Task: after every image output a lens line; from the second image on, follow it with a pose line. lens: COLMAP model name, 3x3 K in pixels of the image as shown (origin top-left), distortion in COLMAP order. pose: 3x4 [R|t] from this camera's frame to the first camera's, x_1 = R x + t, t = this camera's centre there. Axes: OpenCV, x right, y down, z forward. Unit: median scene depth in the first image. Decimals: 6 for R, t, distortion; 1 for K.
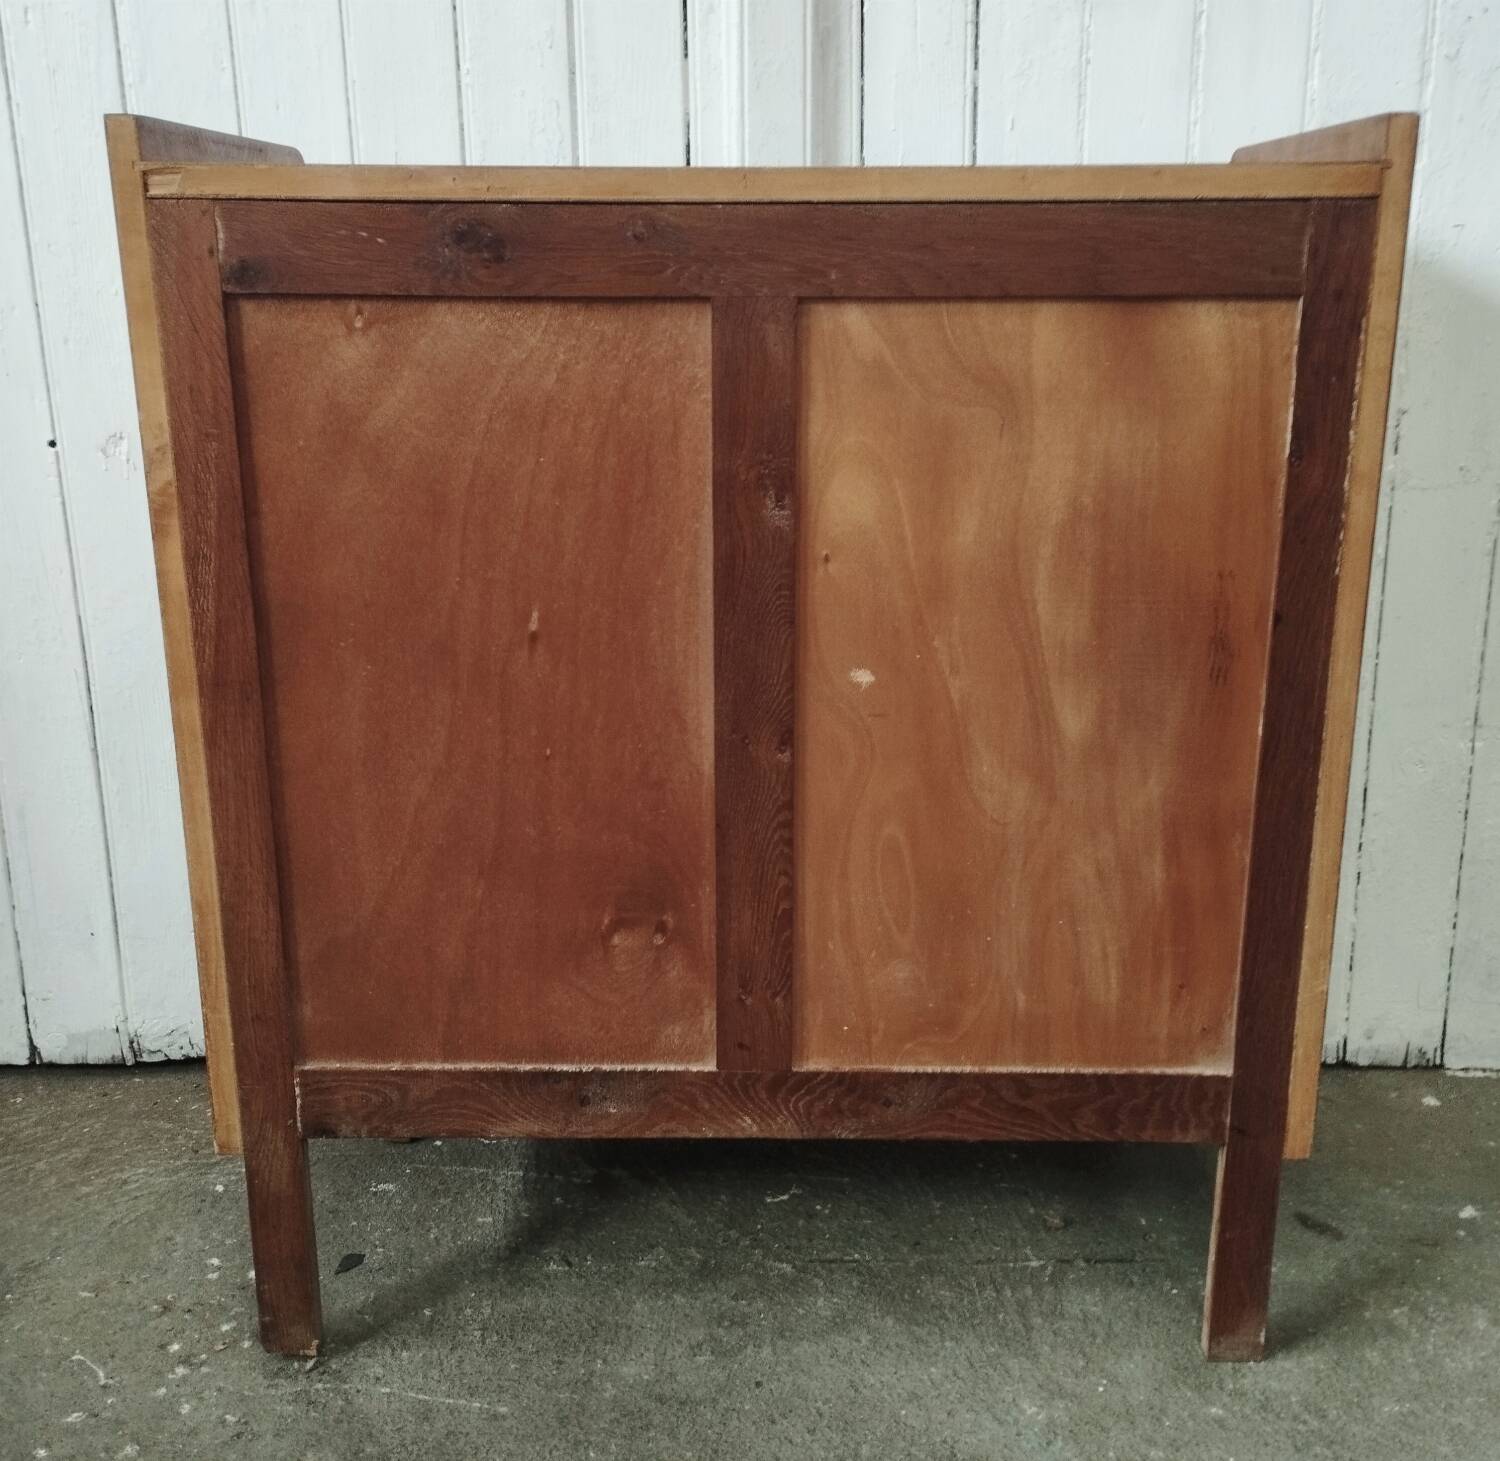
lens RADIAL K [[1682.6, 0, 769.2], [0, 1682.6, 760.6], [0, 0, 1]] dist [0.047122, 0.000000]
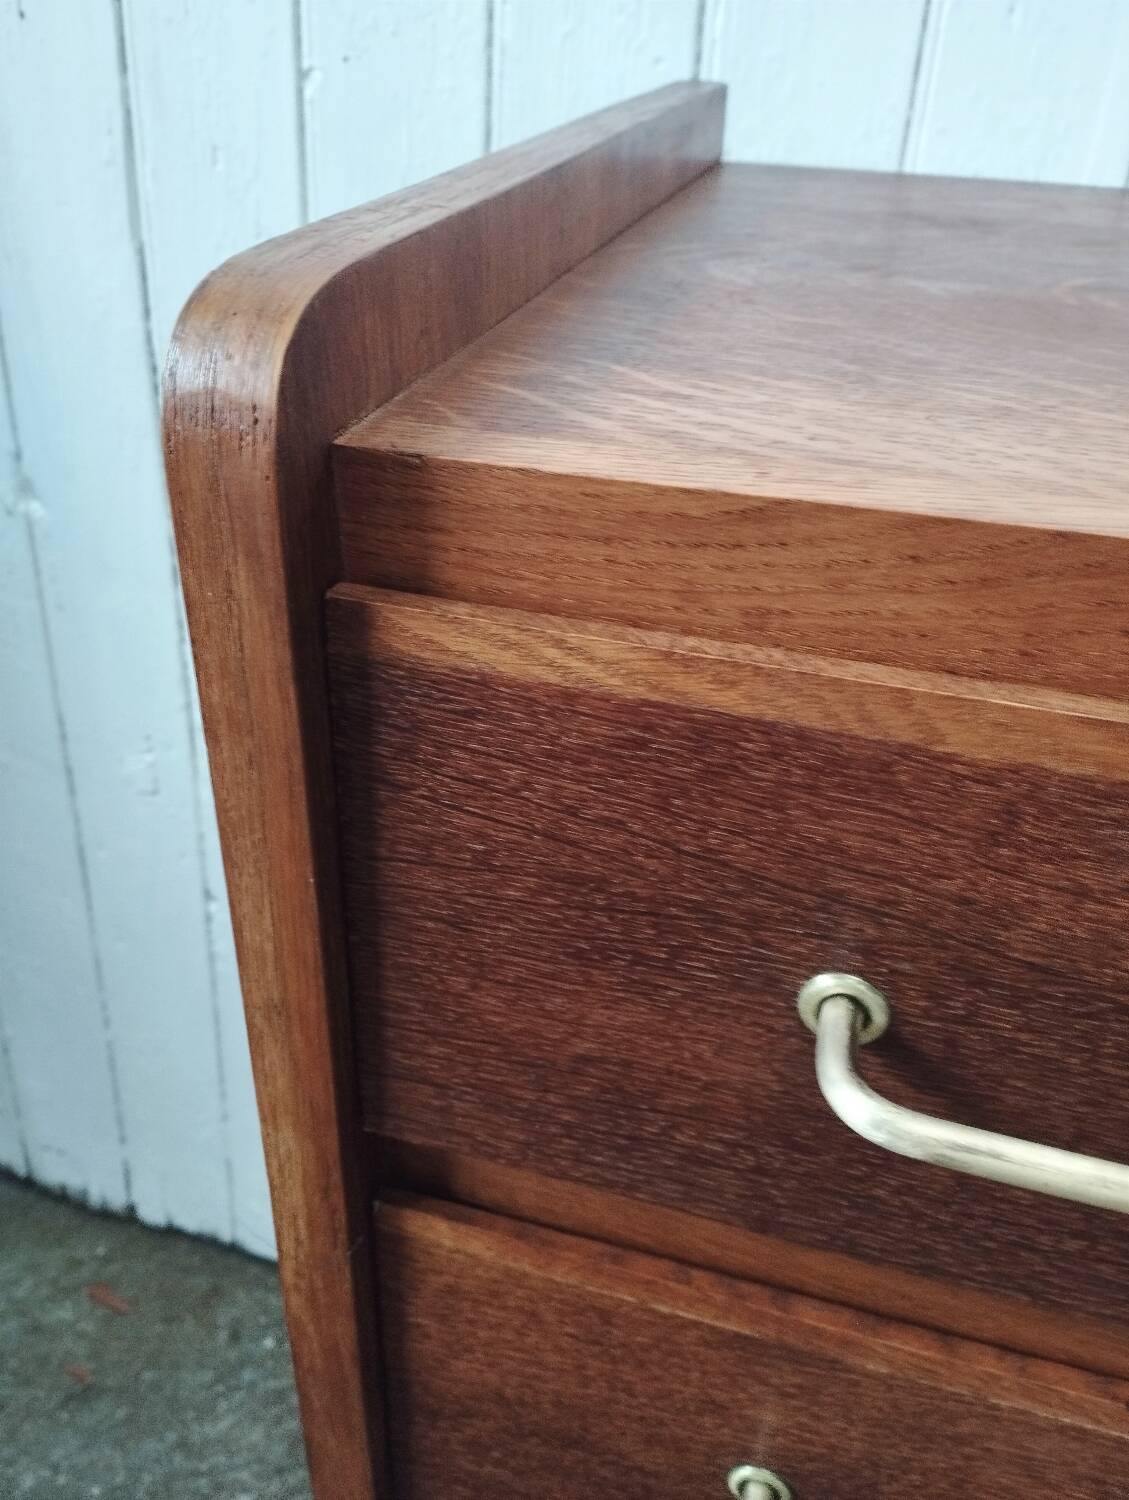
lens RADIAL K [[1237.6, 0, 578.3], [0, 1237.6, 751.3], [0, 0, 1]] dist [0.095972, -0.111168]
pose [[0.961240, 0.187689, -0.201966, -0.305047], [-0.143478, 0.966043, 0.214882, -0.248919], [0.235439, -0.177576, 0.955529, 0.611817]]
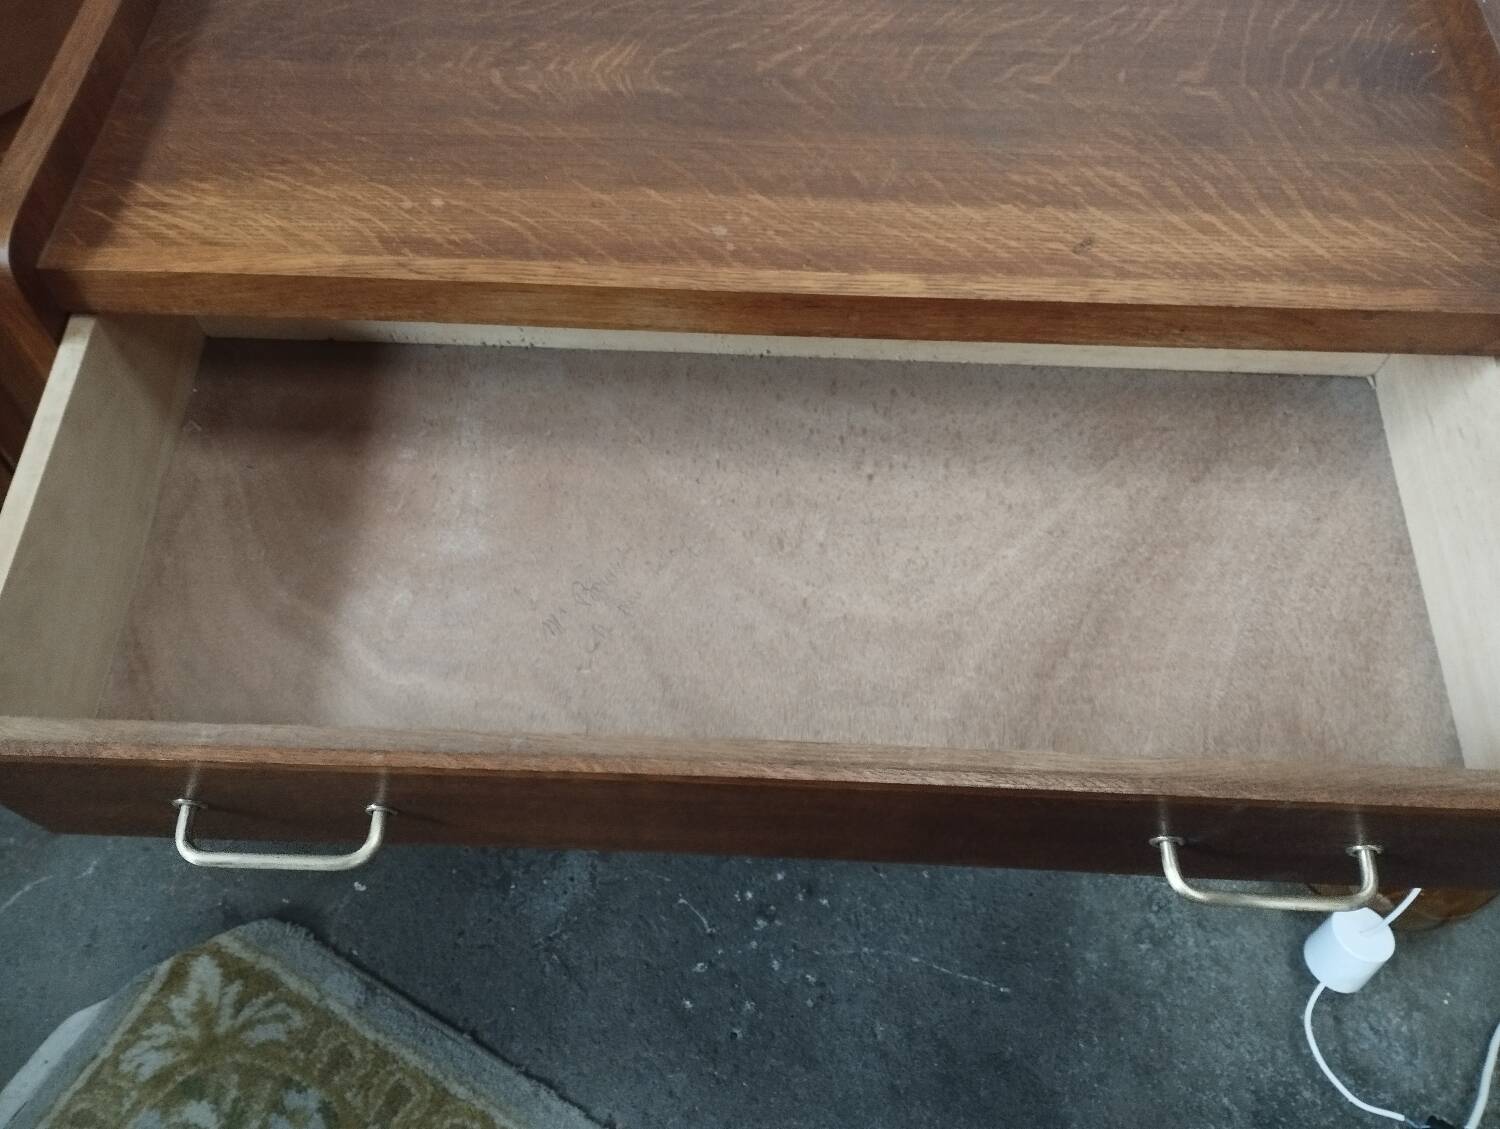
lens RADIAL K [[1237.6, 0, 745.6], [0, 1237.6, 581.4], [0, 0, 1]] dist [0.095972, -0.111168]
pose [[0.999029, 0.043856, -0.004219, -0.109399], [-0.032093, 0.789978, 0.612295, -0.444791], [0.030186, -0.611565, 0.790618, 0.335327]]
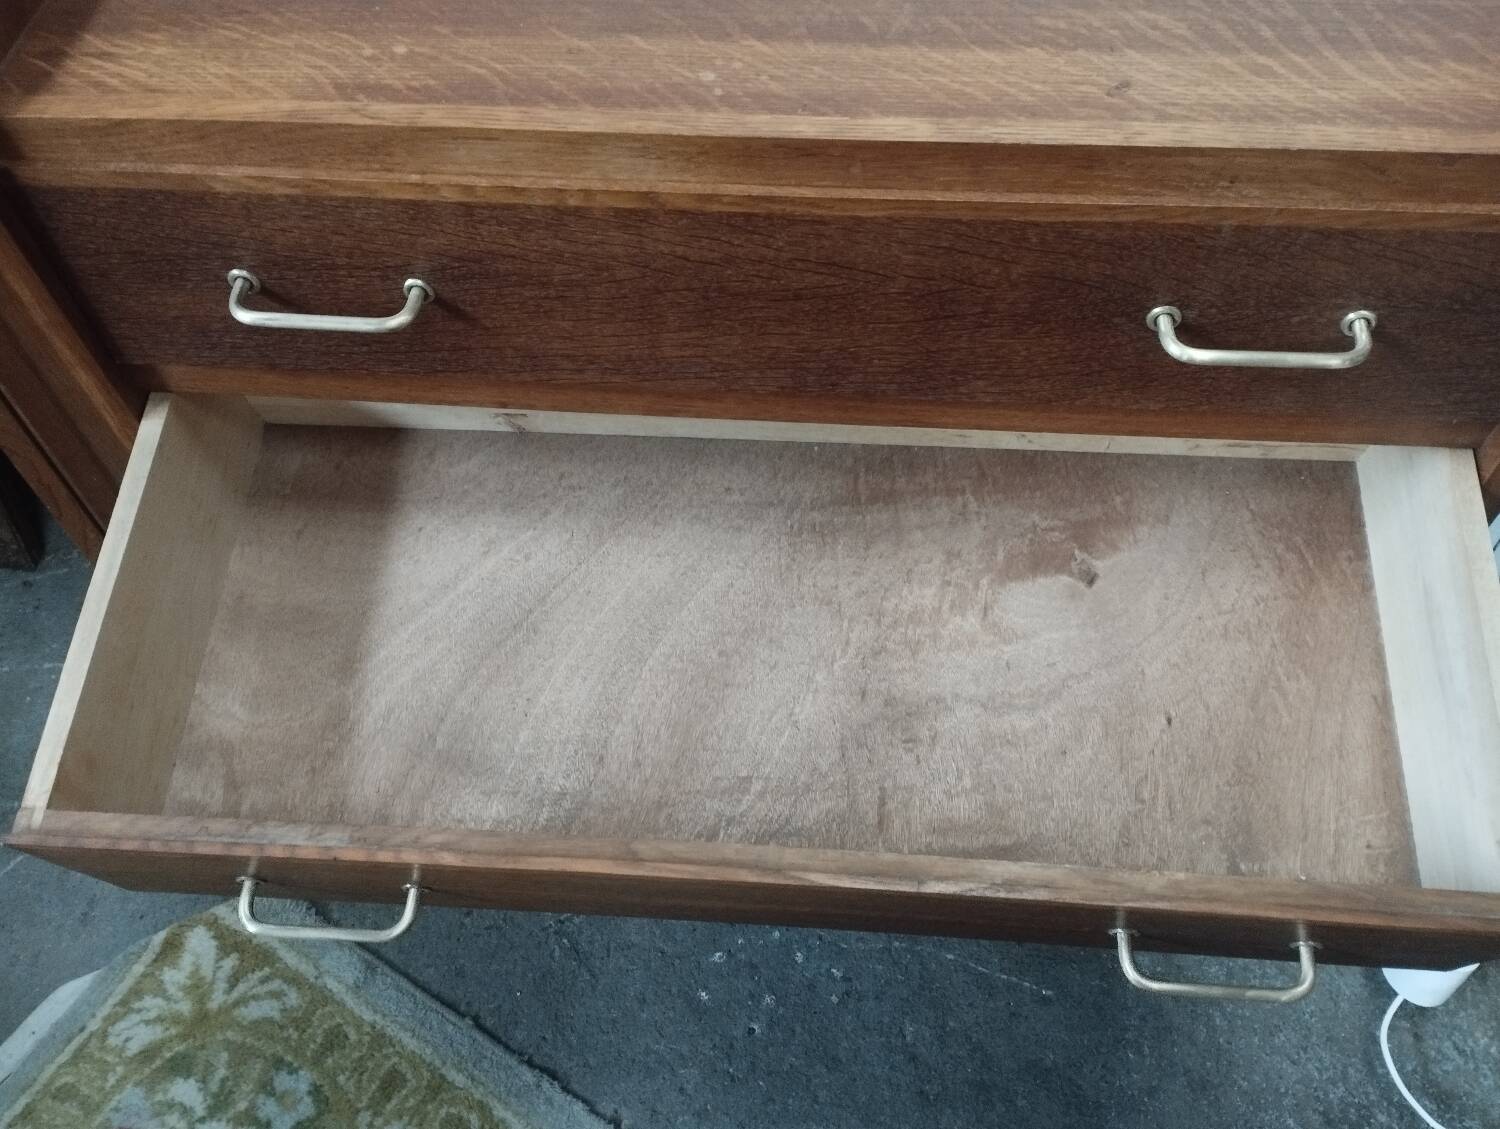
lens RADIAL K [[1237.6, 0, 748.3], [0, 1237.6, 579.1], [0, 0, 1]] dist [0.095972, -0.111168]
pose [[0.996530, 0.059331, -0.058383, -0.078509], [-0.013695, 0.808699, 0.588063, -0.372955], [0.082104, -0.585223, 0.806705, 0.347656]]
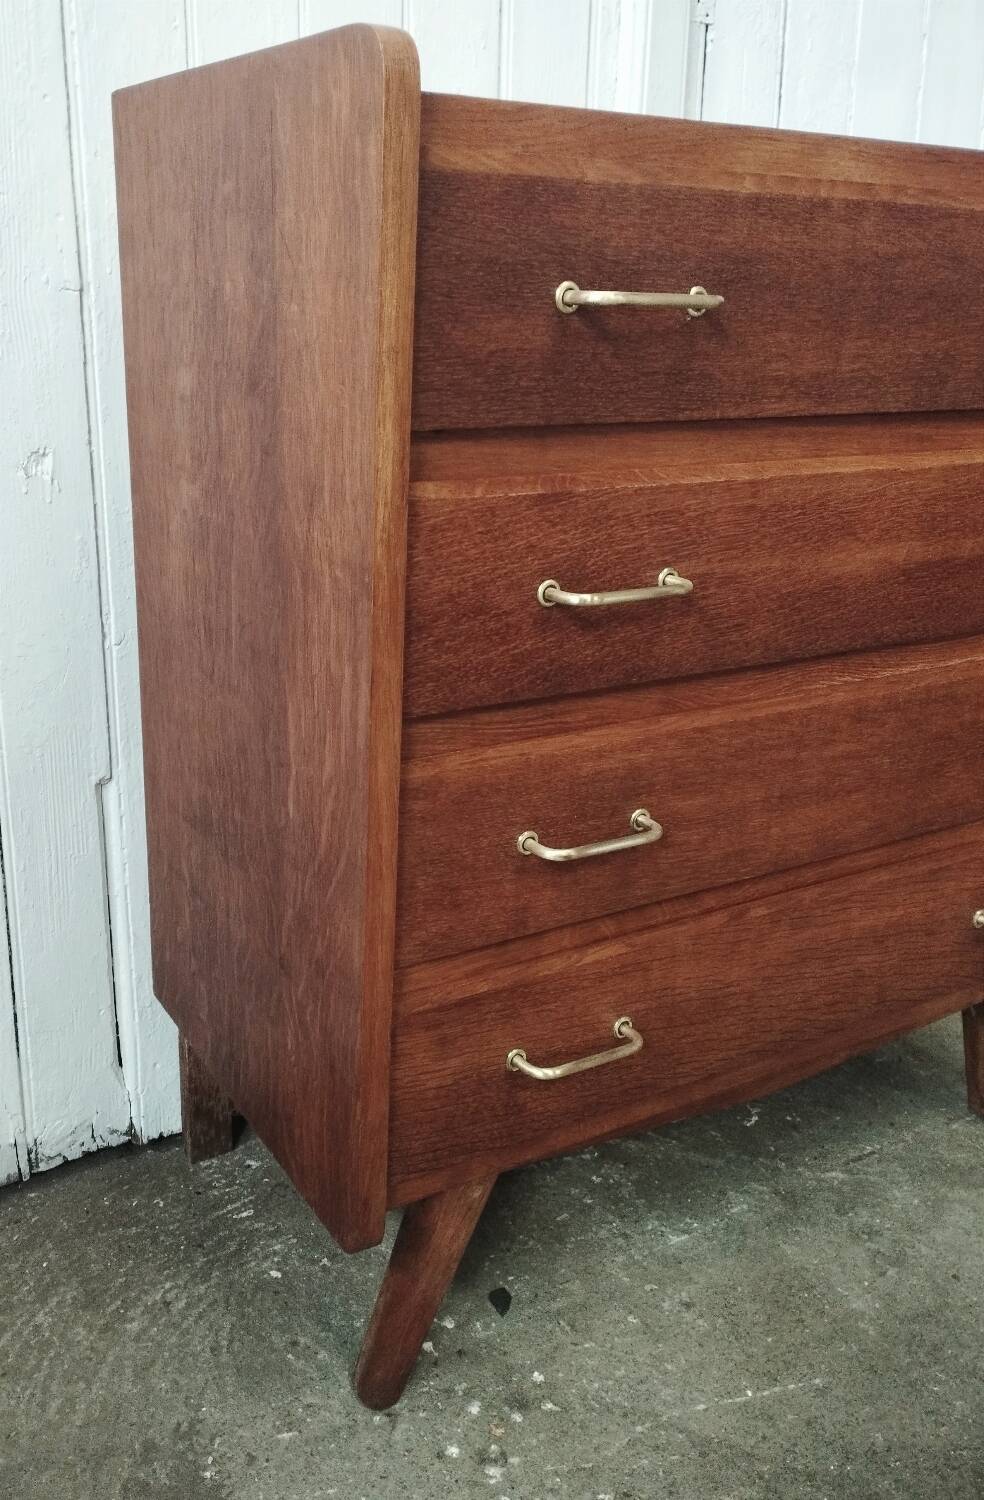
lens RADIAL K [[1294.3, 0, 394.0], [0, 1294.3, 754.1], [0, 0, 1]] dist [0.091998, -0.092629]
pose [[0.862752, -0.131870, 0.488128, -0.623373], [0.137469, 0.990202, 0.024534, -0.034381], [-0.486581, 0.045936, 0.872427, 0.373904]]
